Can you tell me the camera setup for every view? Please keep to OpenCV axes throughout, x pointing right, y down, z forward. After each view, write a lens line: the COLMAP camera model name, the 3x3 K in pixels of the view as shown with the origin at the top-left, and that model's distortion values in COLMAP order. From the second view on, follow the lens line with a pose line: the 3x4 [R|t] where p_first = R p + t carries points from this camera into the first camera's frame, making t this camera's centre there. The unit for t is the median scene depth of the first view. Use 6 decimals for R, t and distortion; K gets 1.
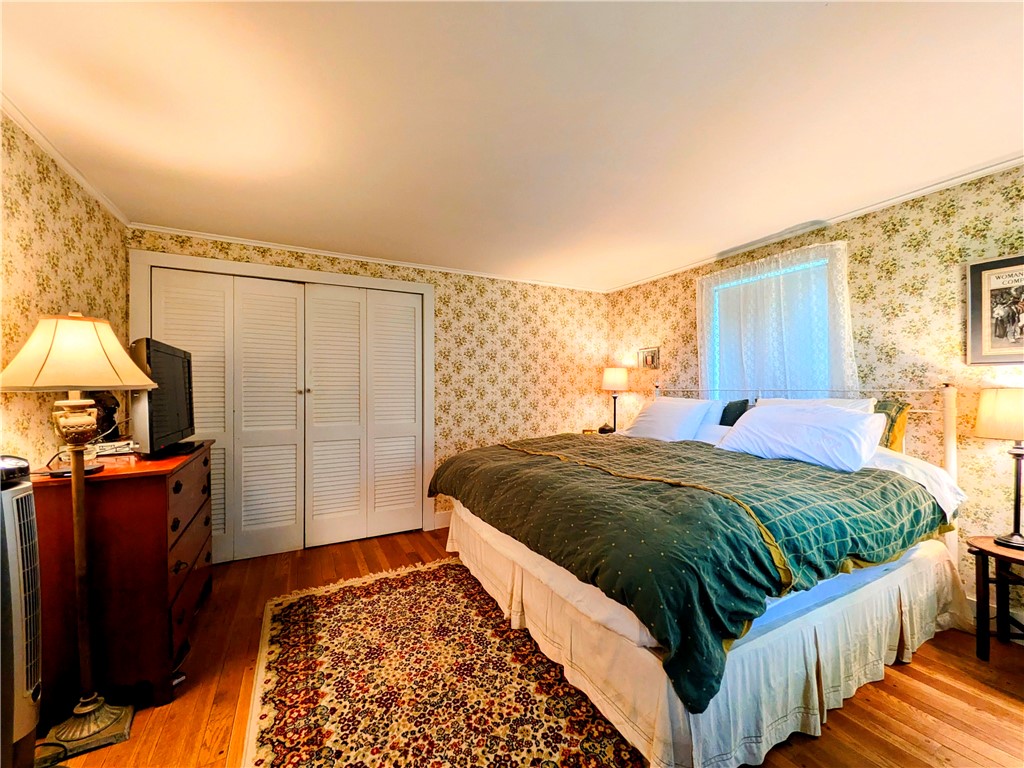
lens RADIAL K [[400.7, 0, 511.9], [0, 400.7, 385.6], [0, 0, 1]] dist [-0.002422, 0.000267]
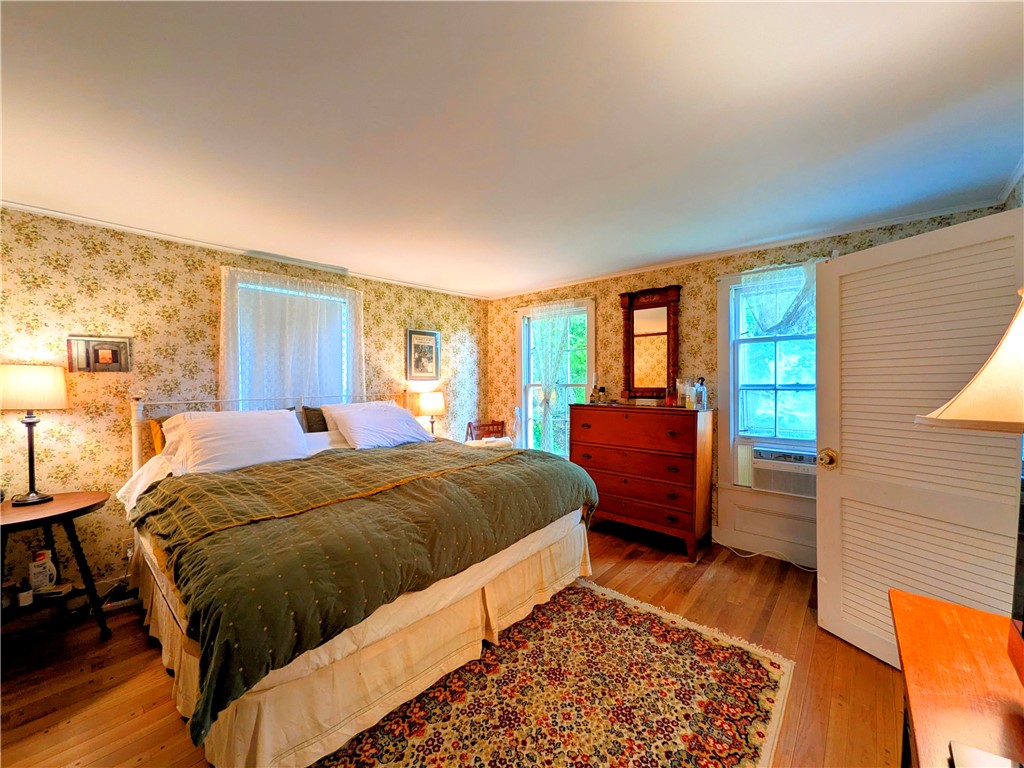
lens RADIAL K [[400.7, 0, 511.7], [0, 400.7, 383.1], [0, 0, 1]] dist [-0.002422, 0.000267]
pose [[-0.360116, 0.001600, 0.932906, -1.074843], [0.004907, 0.999988, 0.000179, -0.045661], [-0.932895, 0.004642, -0.360119, 1.517509]]
